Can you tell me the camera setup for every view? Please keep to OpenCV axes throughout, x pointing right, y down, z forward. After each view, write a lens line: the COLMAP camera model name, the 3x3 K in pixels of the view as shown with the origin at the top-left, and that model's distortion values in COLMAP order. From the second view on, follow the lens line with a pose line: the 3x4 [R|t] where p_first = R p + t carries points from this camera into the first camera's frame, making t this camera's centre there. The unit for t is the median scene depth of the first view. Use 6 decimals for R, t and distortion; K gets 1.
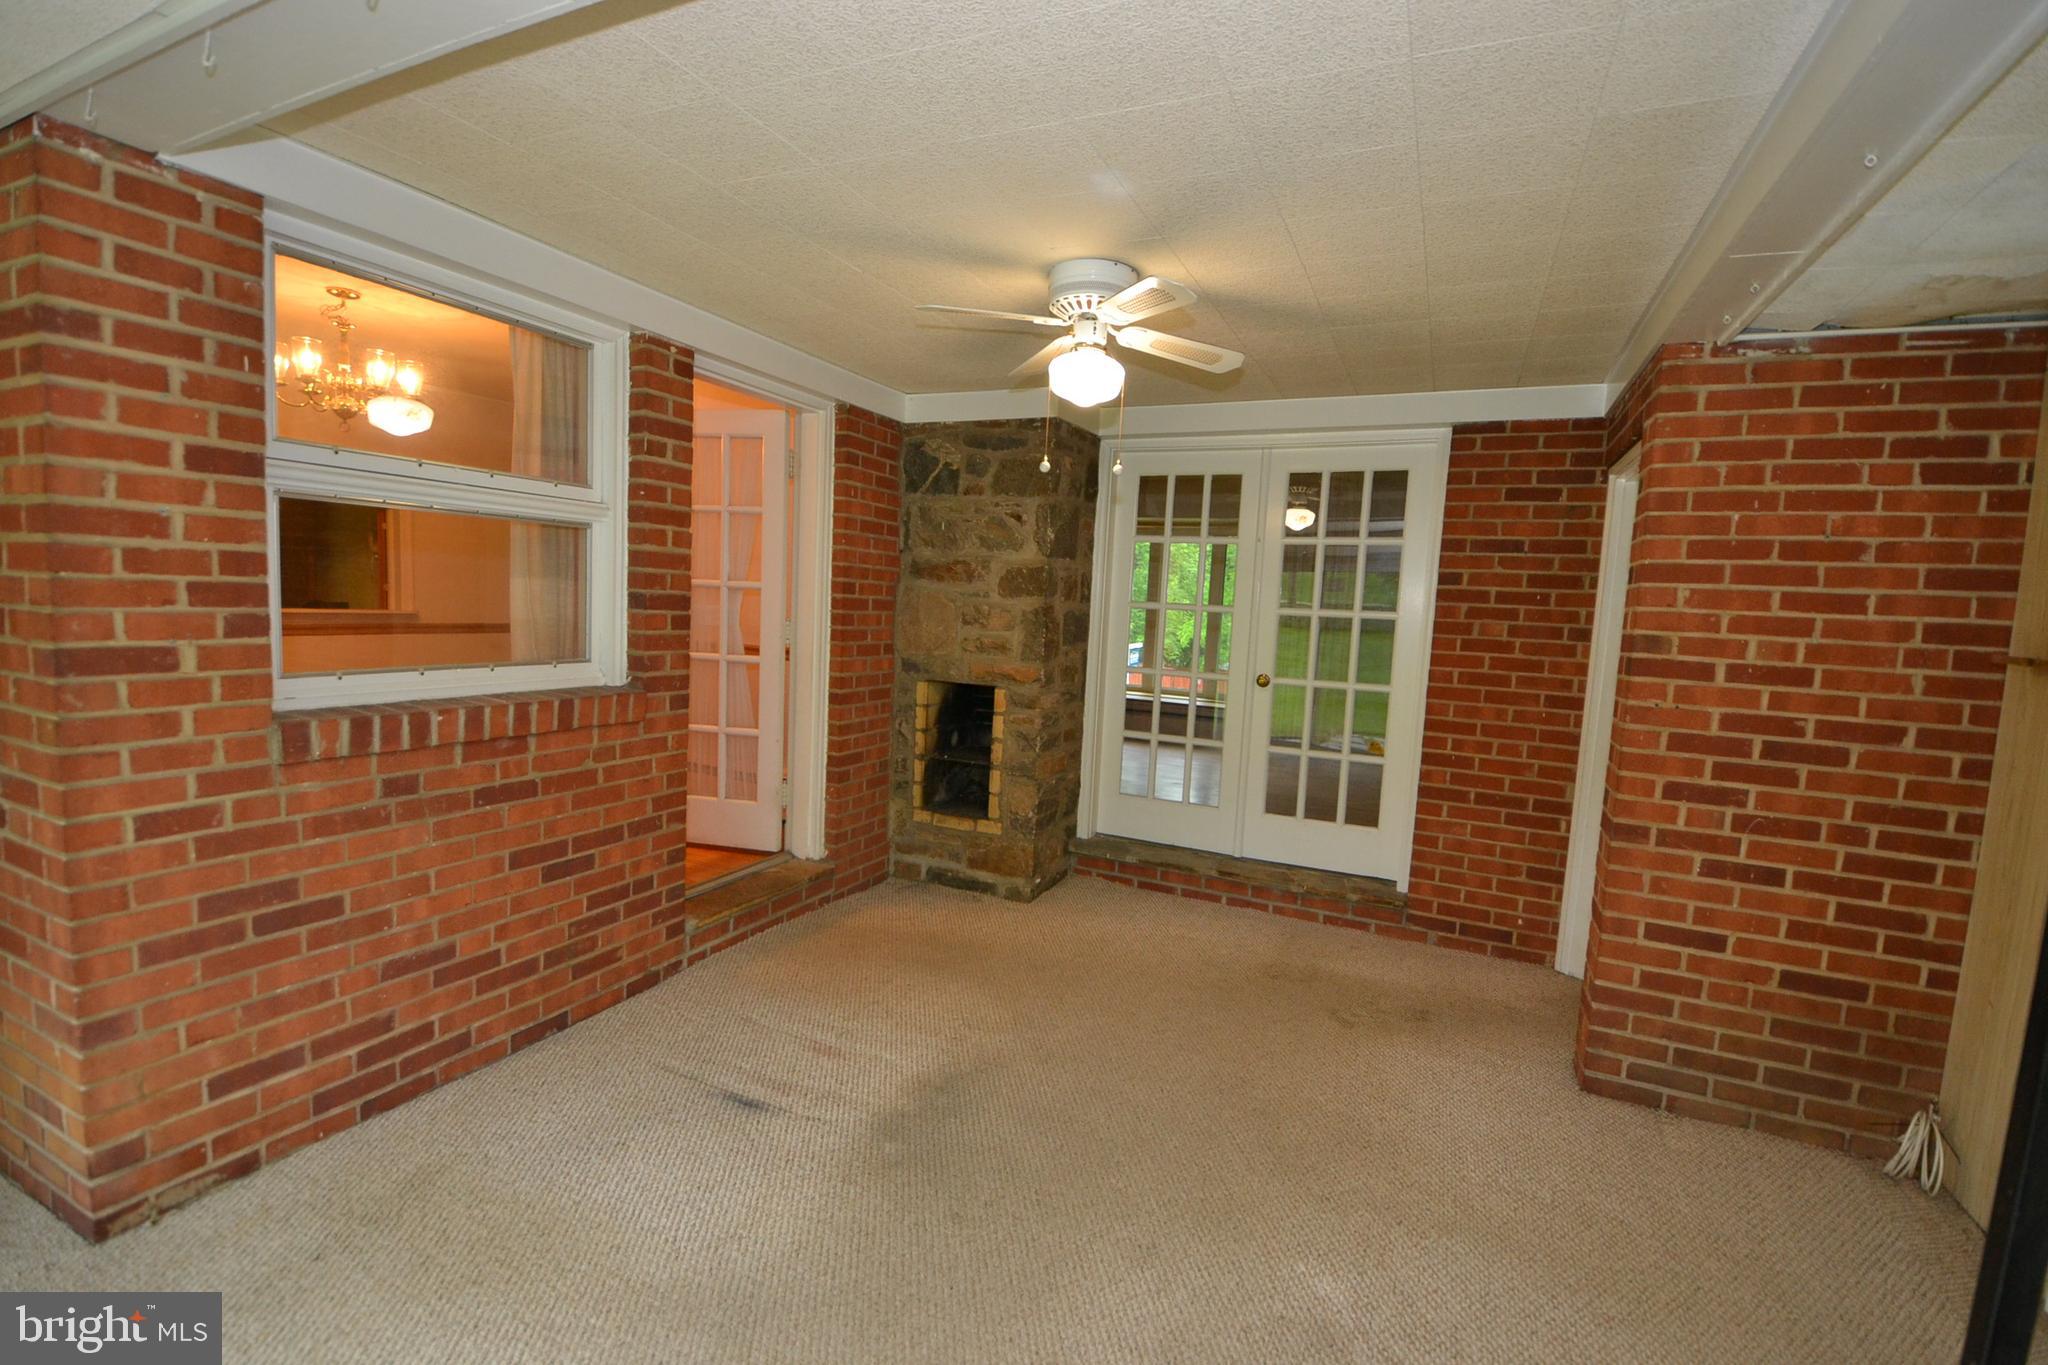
lens RADIAL K [[904.8, 0, 1017.5], [0, 904.8, 683.5], [0, 0, 1]] dist [0.022058, -0.025484]
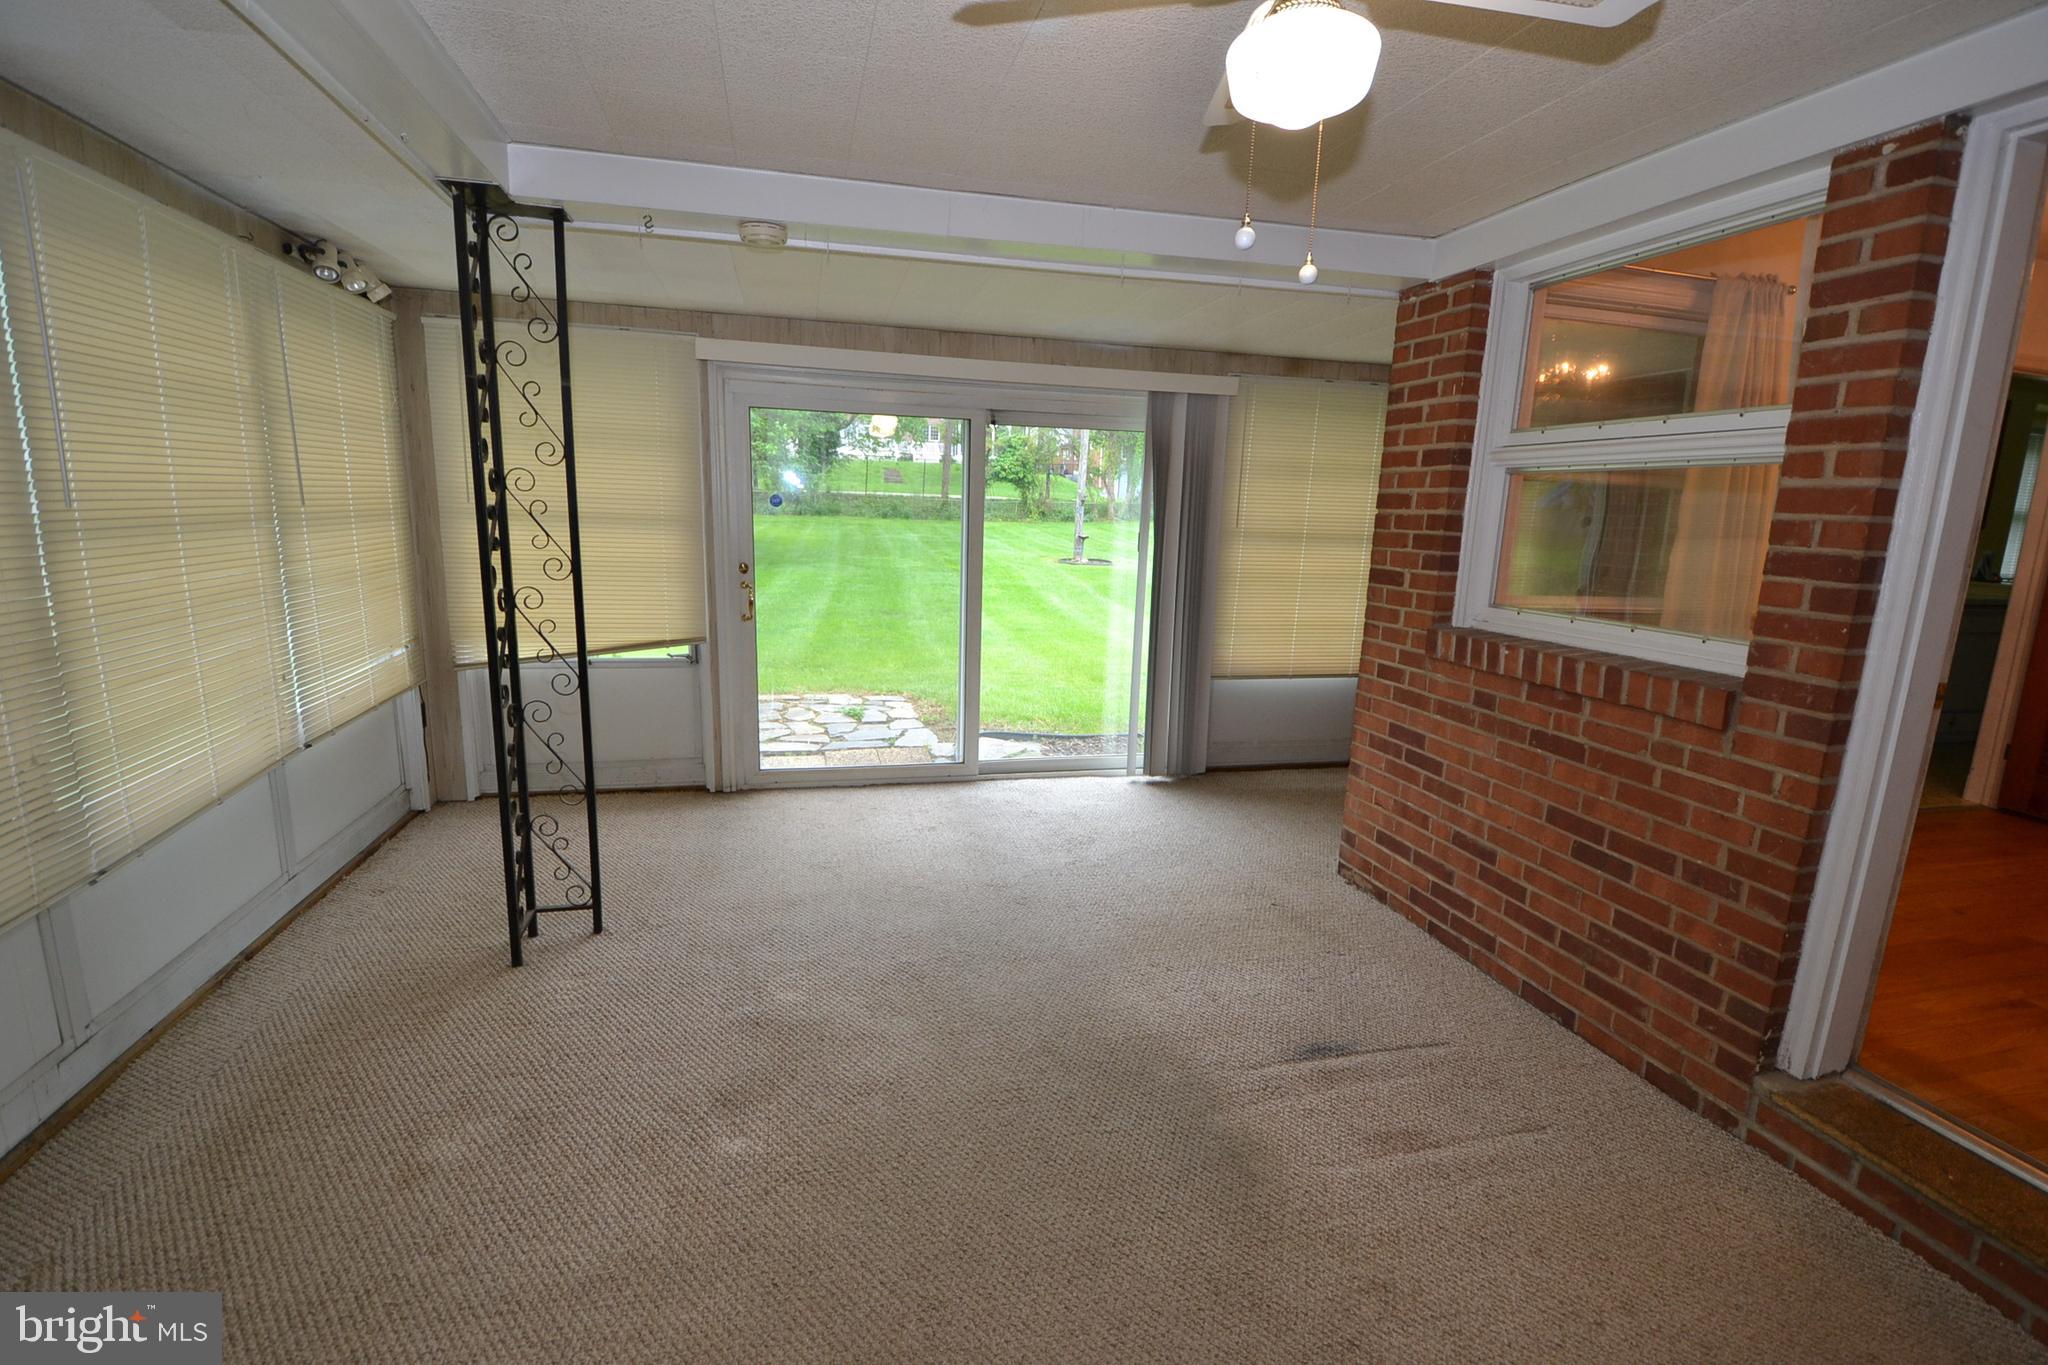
lens RADIAL K [[904.8, 0, 1017.5], [0, 904.8, 683.5], [0, 0, 1]] dist [0.022058, -0.025484]
pose [[-0.772276, 0.046862, -0.633557, 0.623841], [-0.129395, 0.964768, 0.229086, -0.115783], [0.621970, 0.258897, -0.739003, 1.587417]]
